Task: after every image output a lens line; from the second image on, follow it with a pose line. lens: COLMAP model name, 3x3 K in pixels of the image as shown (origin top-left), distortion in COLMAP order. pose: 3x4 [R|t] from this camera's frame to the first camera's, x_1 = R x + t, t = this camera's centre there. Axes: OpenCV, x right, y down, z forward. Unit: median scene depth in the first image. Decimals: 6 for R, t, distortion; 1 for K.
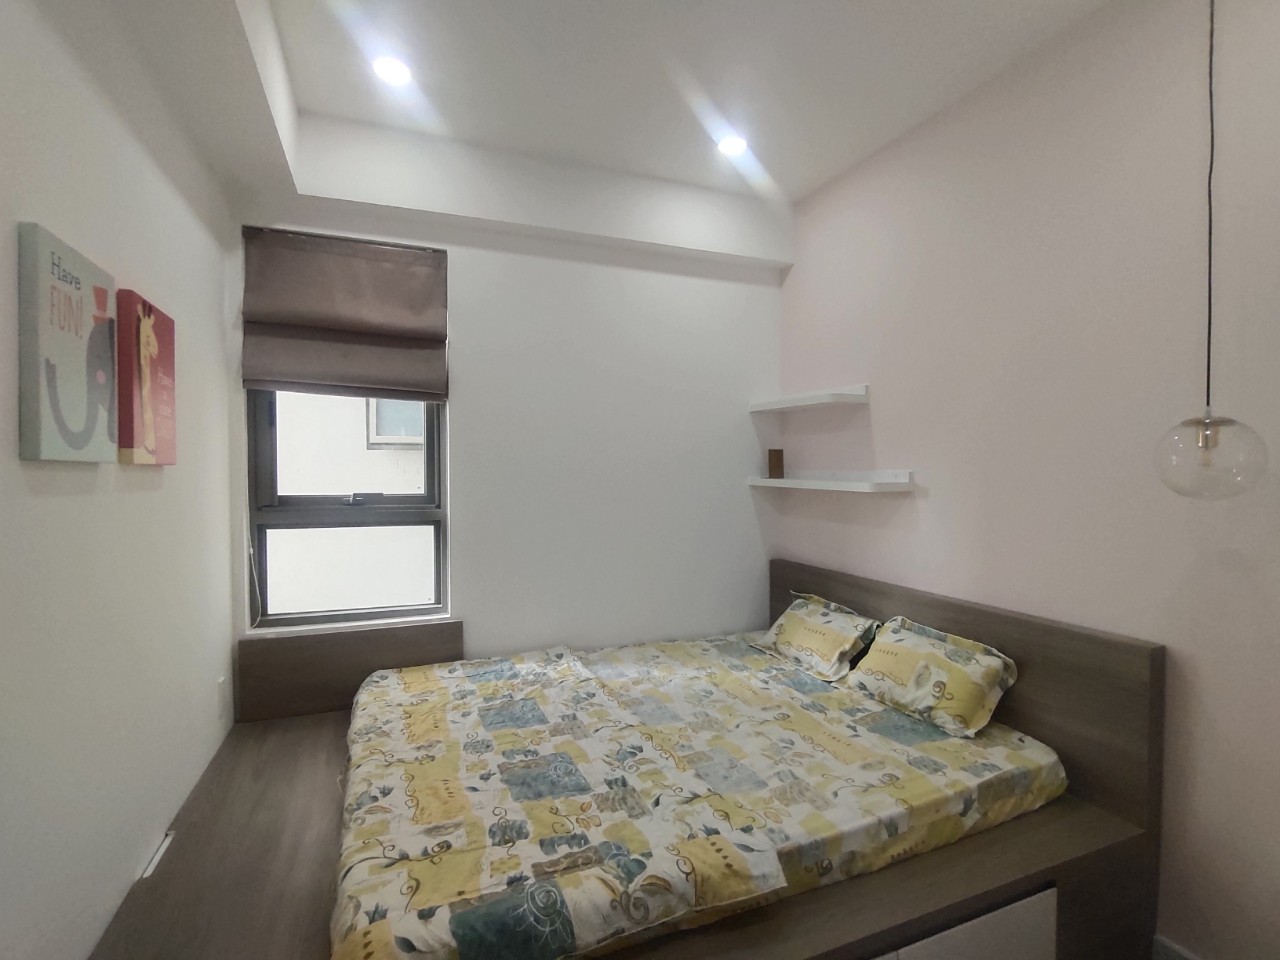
lens RADIAL K [[617.7, 0, 639.0], [0, 617.7, 481.9], [0, 0, 1]] dist [-0.019366, 0.009649]
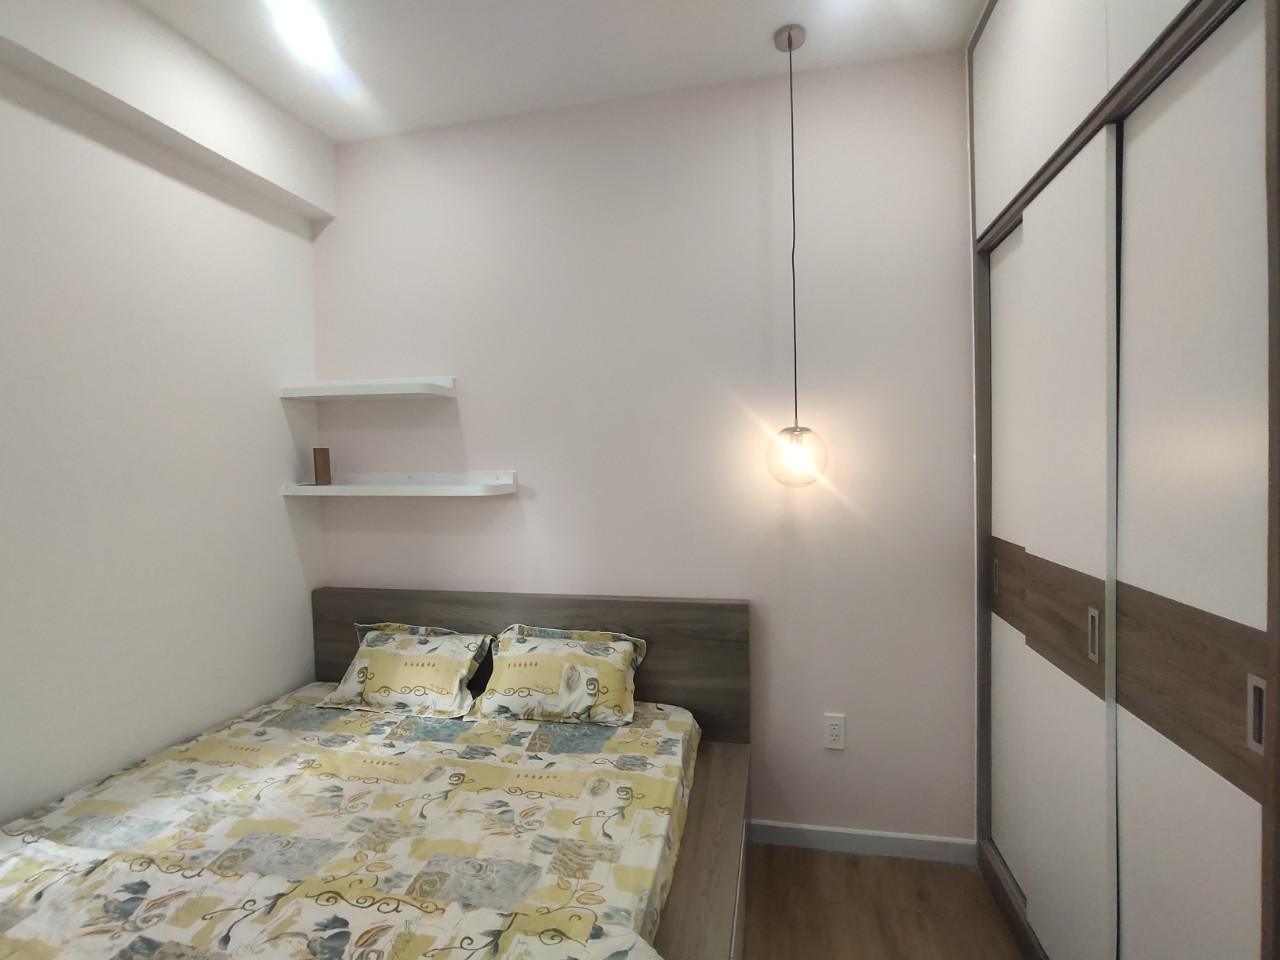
lens RADIAL K [[617.7, 0, 636.2], [0, 617.7, 481.1], [0, 0, 1]] dist [-0.019366, 0.009649]
pose [[0.577250, -0.029849, 0.816022, -0.257460], [0.034633, 0.999327, 0.012054, -0.008892], [-0.815833, 0.021303, 0.577895, 0.311273]]
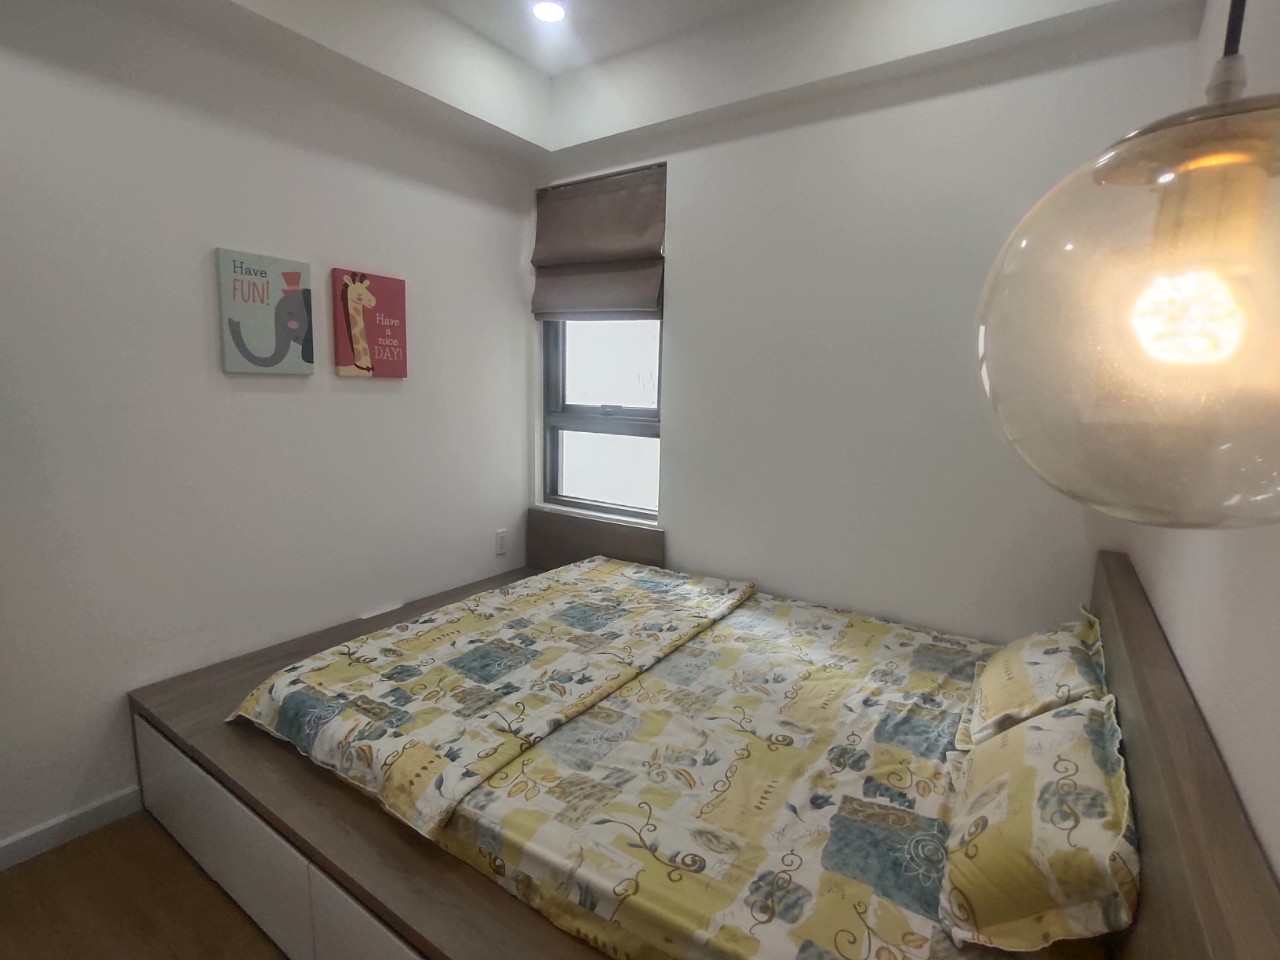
lens RADIAL K [[617.7, 0, 637.2], [0, 617.7, 485.5], [0, 0, 1]] dist [-0.019366, 0.009649]
pose [[0.547183, 0.142038, -0.824873, 0.634304], [-0.035333, 0.988538, 0.146782, -0.004975], [0.836267, -0.051171, 0.545930, 0.455972]]
